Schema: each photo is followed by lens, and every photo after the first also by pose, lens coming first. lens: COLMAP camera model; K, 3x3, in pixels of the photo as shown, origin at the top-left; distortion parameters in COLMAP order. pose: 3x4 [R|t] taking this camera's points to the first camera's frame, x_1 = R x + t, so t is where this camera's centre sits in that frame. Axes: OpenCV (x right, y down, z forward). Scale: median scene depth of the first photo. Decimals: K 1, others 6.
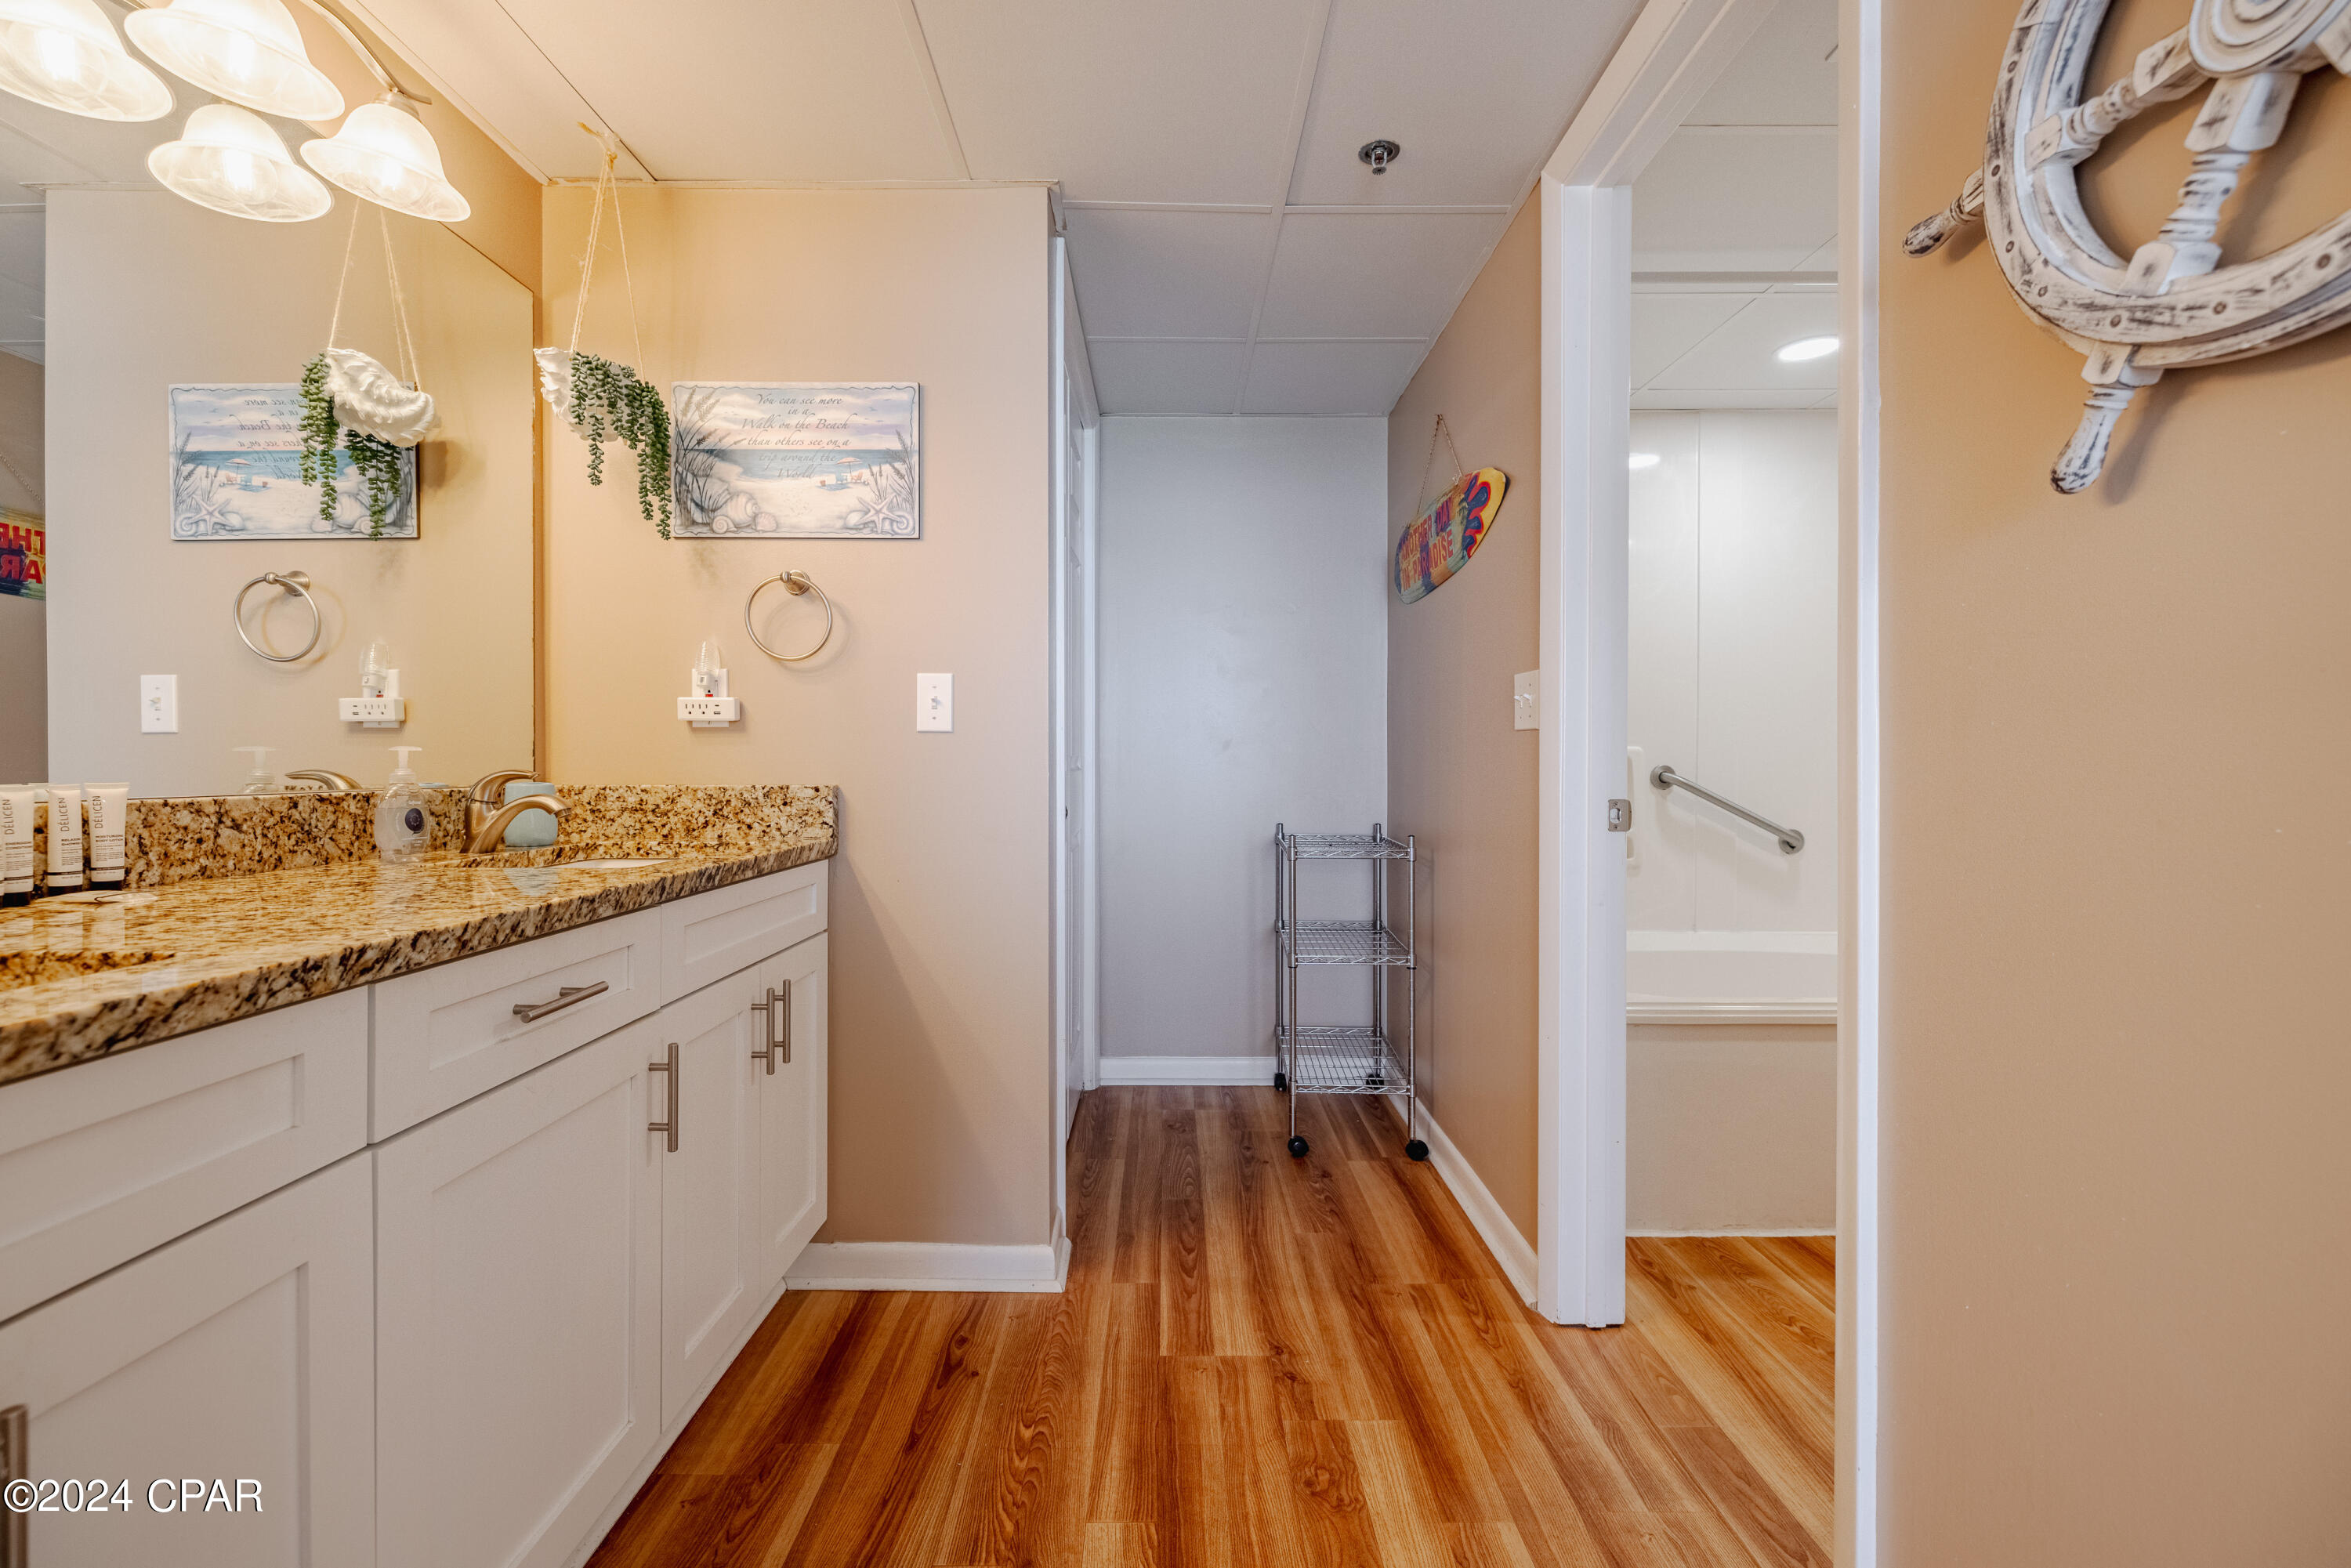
lens RADIAL K [[979.2, 0, 1172.5], [0, 979.2, 774.7], [0, 0, 1]] dist [0.000687, -0.000799]
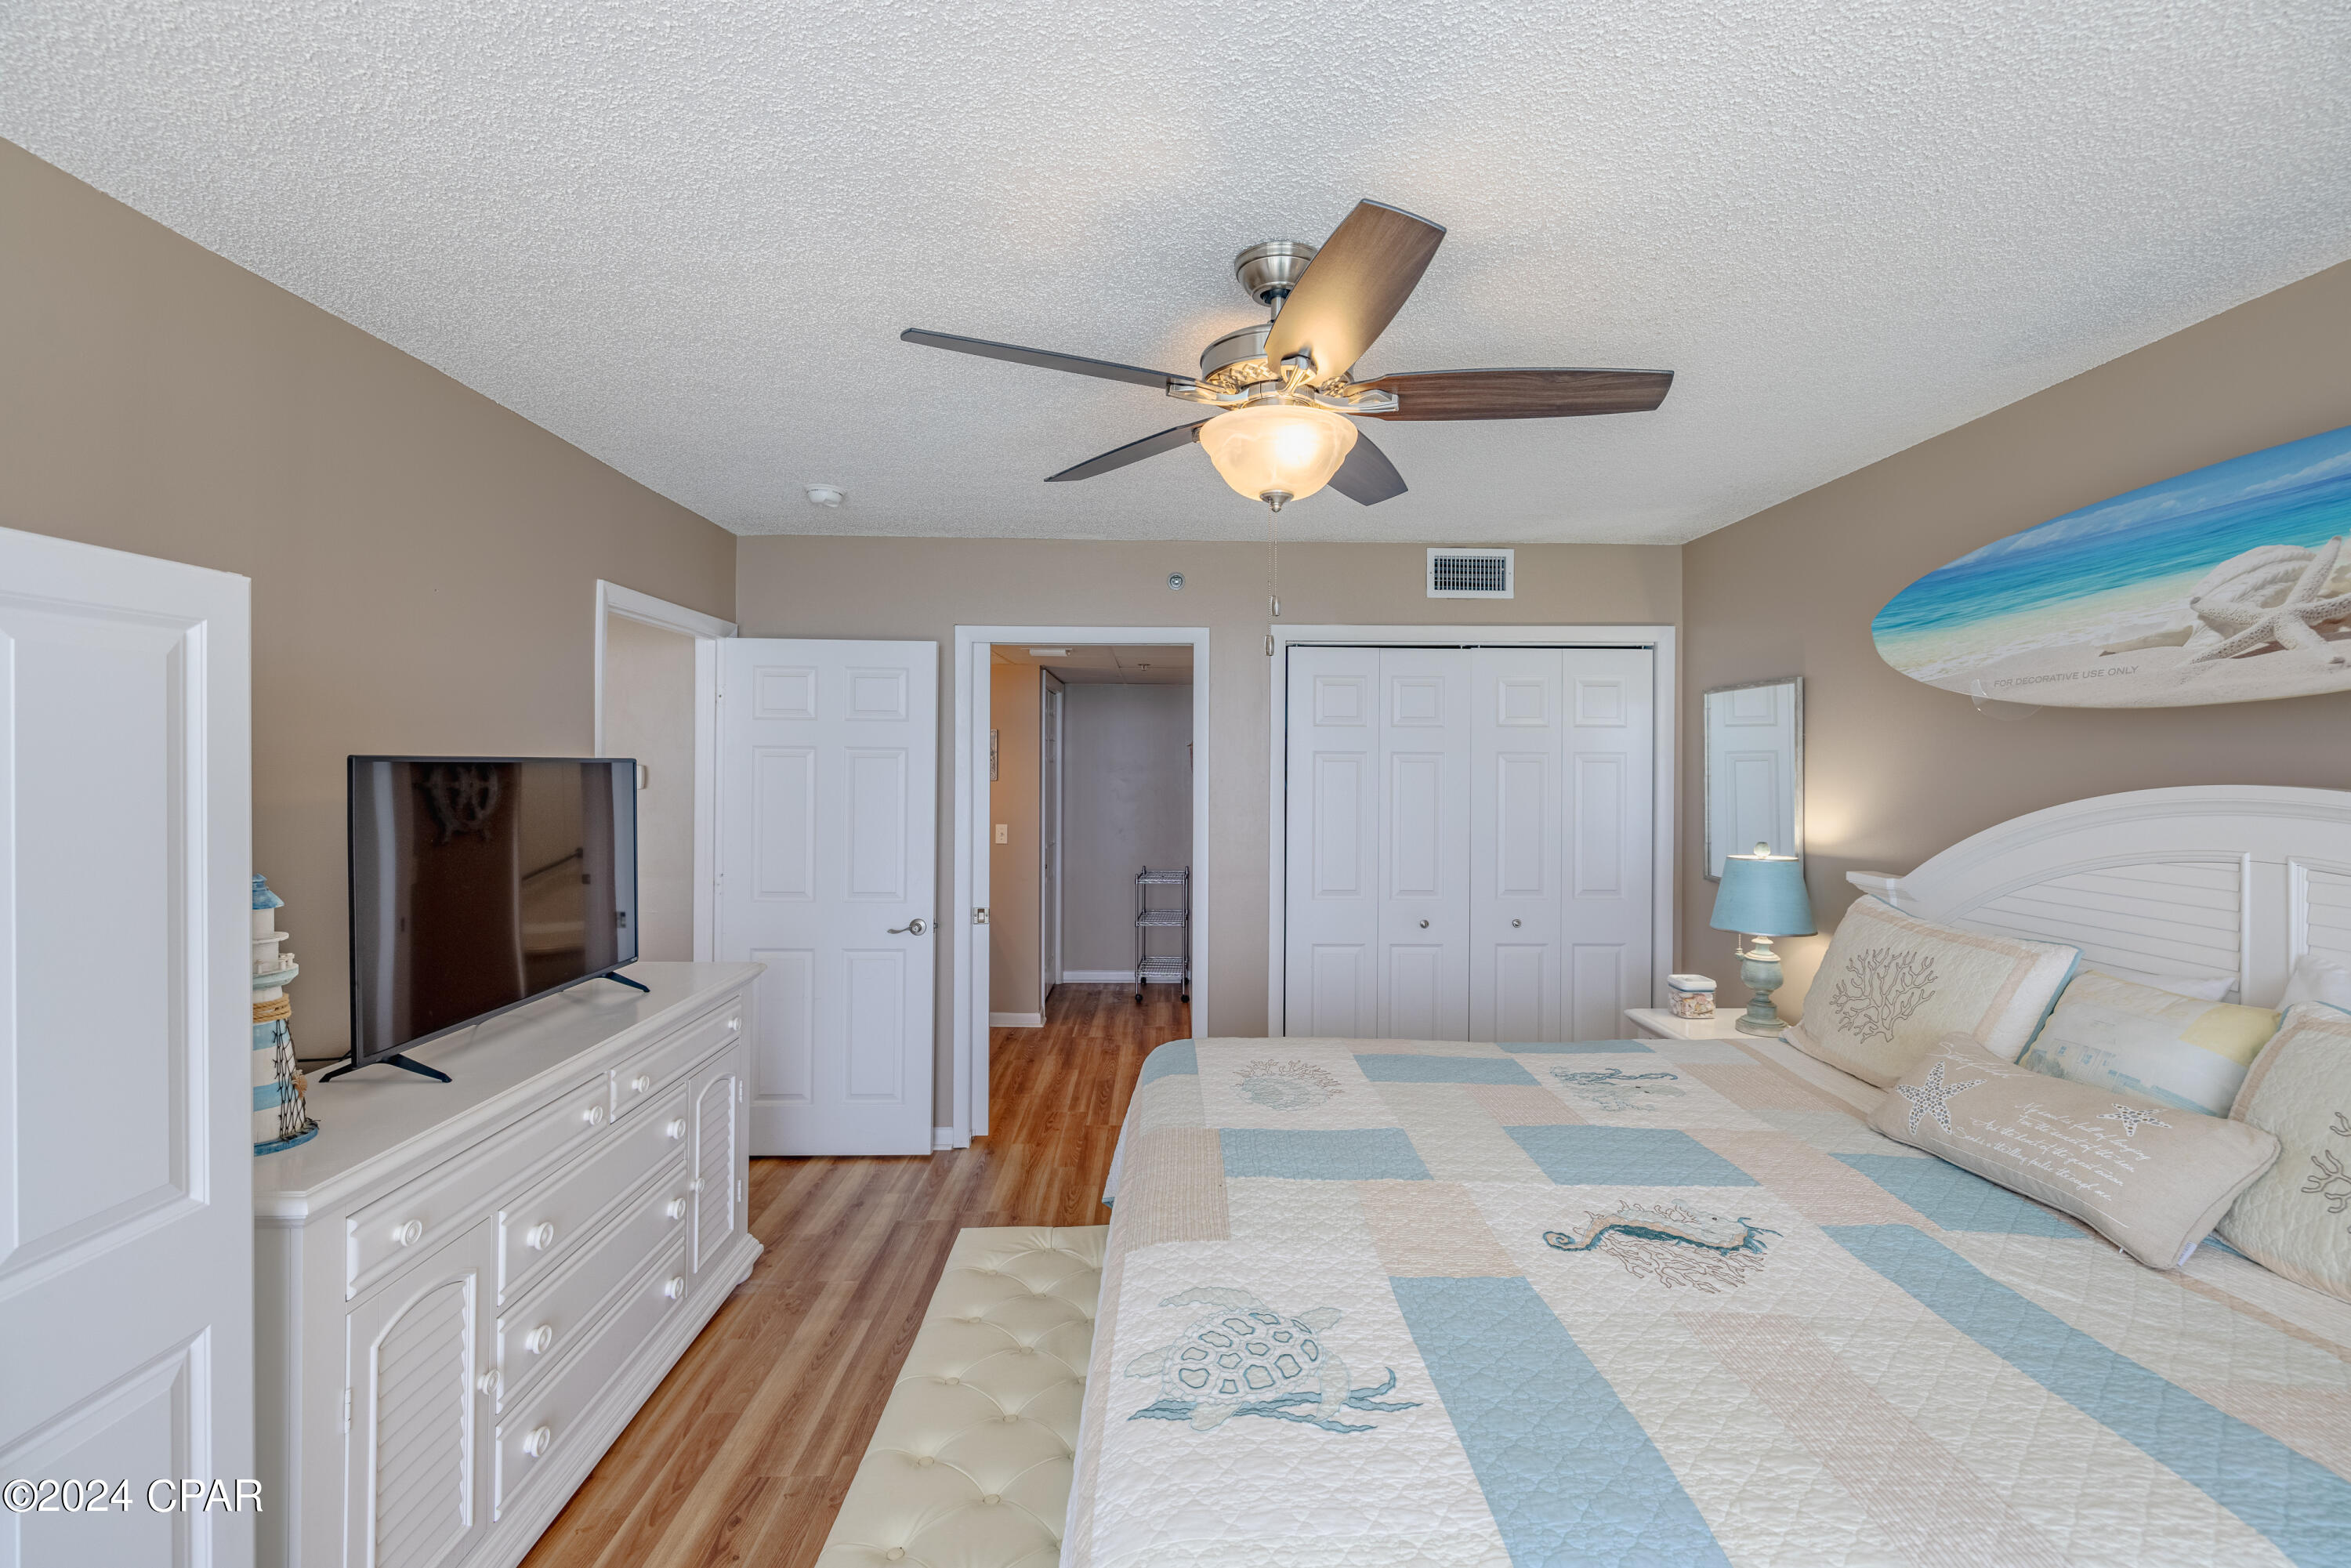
lens RADIAL K [[979.2, 0, 1183.0], [0, 979.2, 766.0], [0, 0, 1]] dist [0.000687, -0.000799]
pose [[0.999823, 0.006108, 0.017798, 0.176496], [-0.006058, 0.999977, -0.002909, -0.191979], [-0.017816, 0.002801, 0.999837, -1.378411]]
